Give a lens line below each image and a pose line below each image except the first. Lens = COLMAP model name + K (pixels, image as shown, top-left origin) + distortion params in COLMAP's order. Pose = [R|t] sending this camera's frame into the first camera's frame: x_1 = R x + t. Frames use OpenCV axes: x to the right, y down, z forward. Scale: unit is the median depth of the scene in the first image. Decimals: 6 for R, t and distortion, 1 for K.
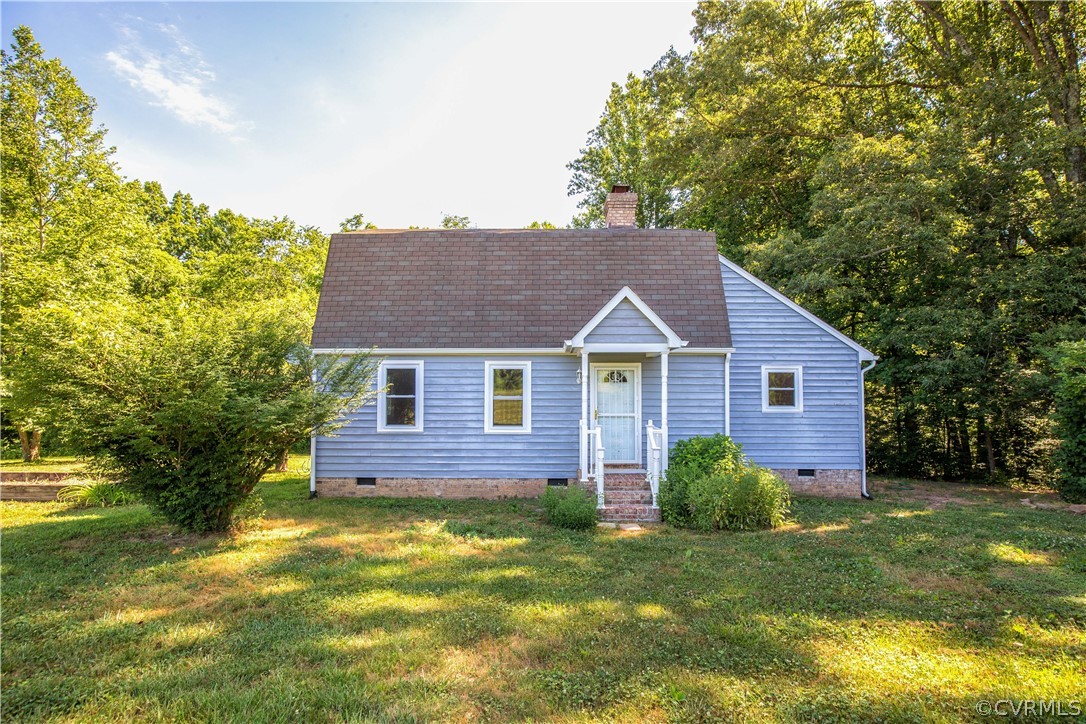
lens RADIAL K [[508.3, 0, 540.8], [0, 508.3, 367.7], [0, 0, 1]] dist [-0.015020, 0.000356]
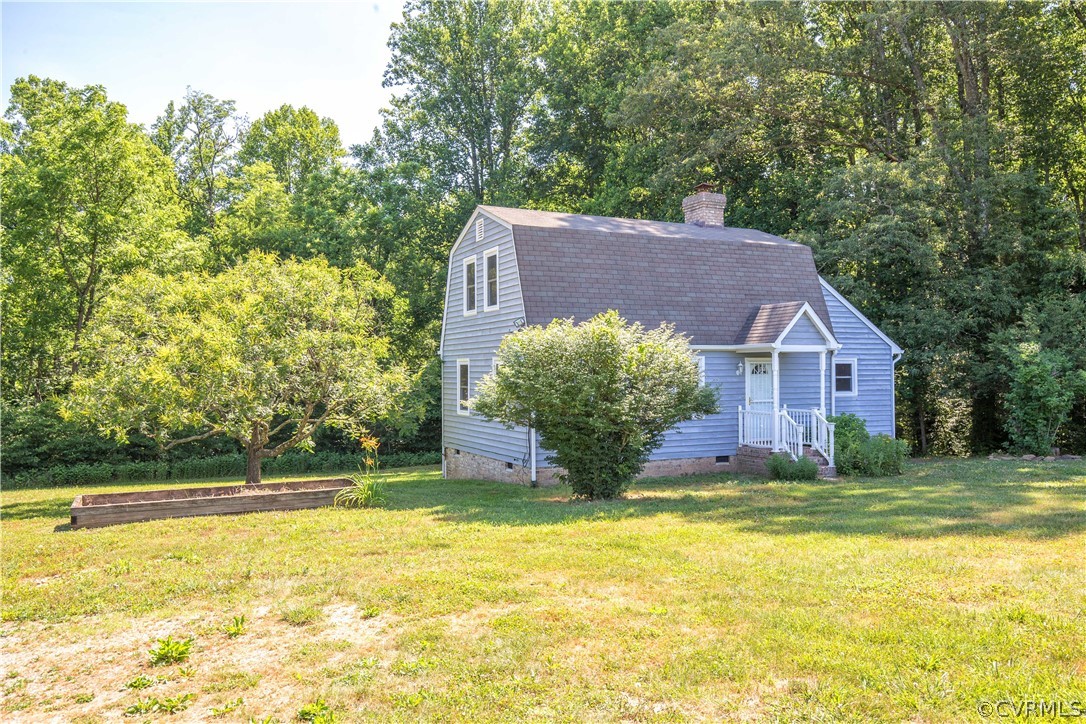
lens RADIAL K [[863.6, 0, 544.8], [0, 863.6, 363.2], [0, 0, 1]] dist [0.045799, 0.002460]
pose [[0.887624, -0.004057, 0.460550, -1.176594], [-0.012562, 0.999376, 0.033014, -0.054000], [-0.460397, -0.035089, 0.887019, -0.545256]]
